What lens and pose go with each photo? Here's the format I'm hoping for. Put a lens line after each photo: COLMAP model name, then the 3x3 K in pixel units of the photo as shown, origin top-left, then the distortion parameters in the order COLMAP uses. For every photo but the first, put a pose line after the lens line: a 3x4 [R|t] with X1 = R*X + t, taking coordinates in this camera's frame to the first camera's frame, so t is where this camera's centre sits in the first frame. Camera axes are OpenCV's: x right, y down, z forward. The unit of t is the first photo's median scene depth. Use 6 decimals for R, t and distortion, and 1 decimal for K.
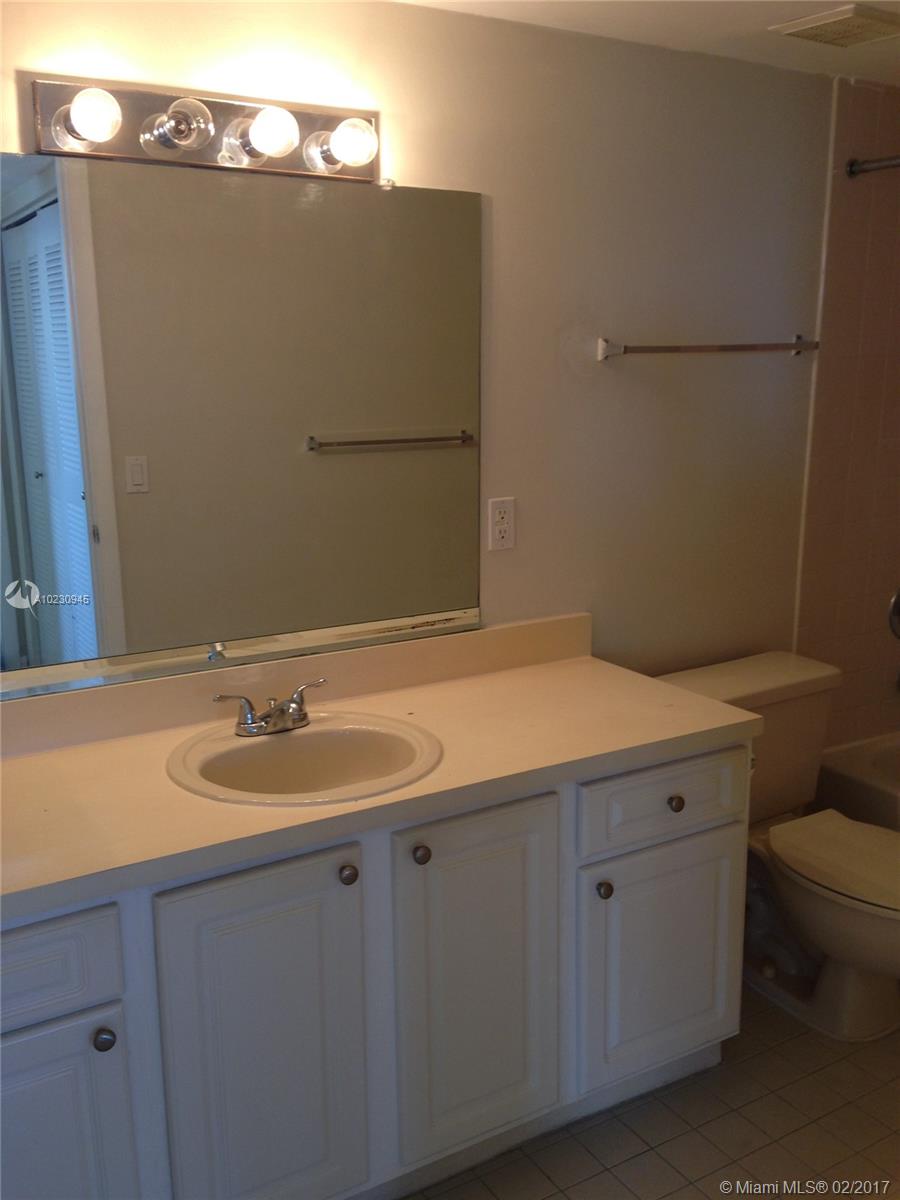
lens RADIAL K [[1097.4, 0, 451.1], [0, 1097.4, 595.7], [0, 0, 1]] dist [0.049323, 0.000000]
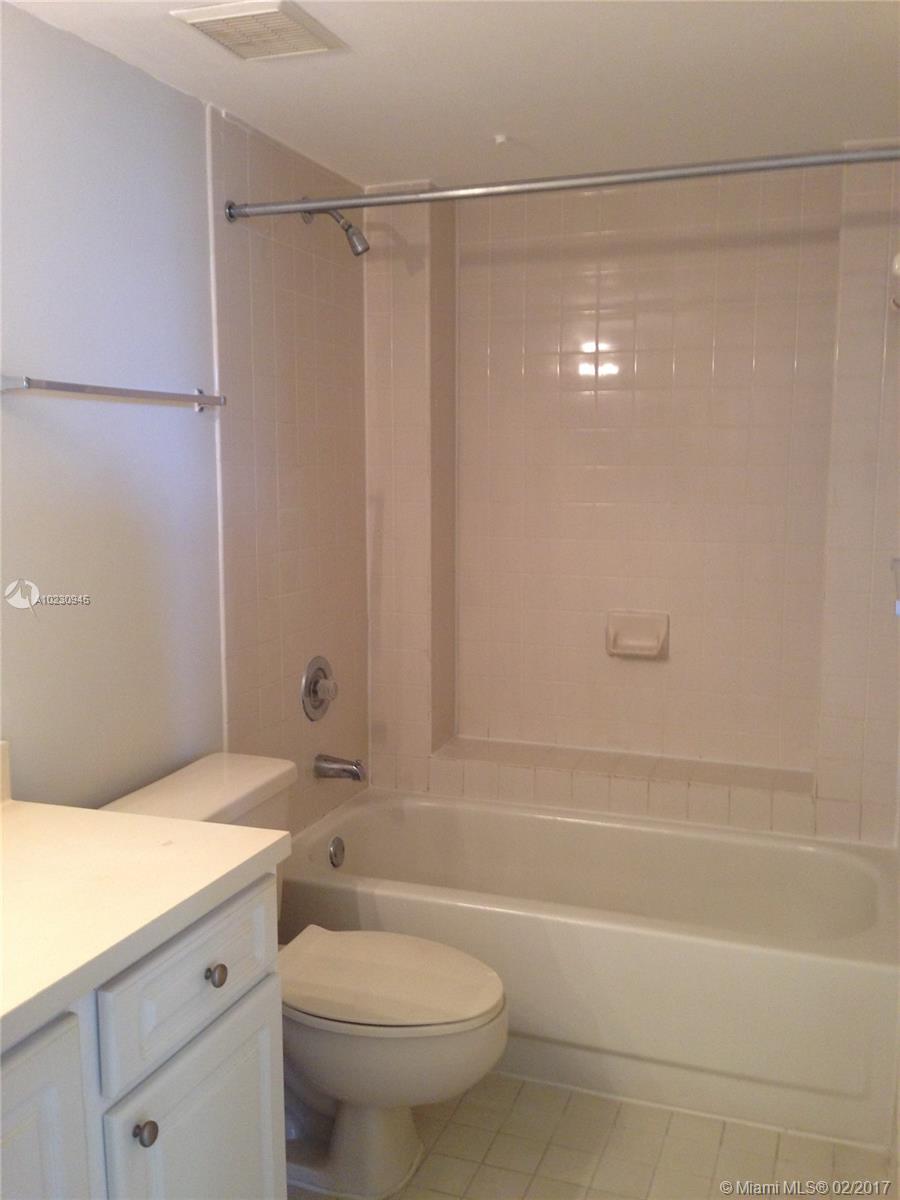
lens RADIAL K [[1097.4, 0, 449.3], [0, 1097.4, 611.9], [0, 0, 1]] dist [0.049323, 0.000000]
pose [[0.780533, -0.077631, 0.620276, -0.087810], [0.127078, 0.991245, -0.035851, -0.005057], [-0.612062, 0.106806, 0.783564, 0.224924]]
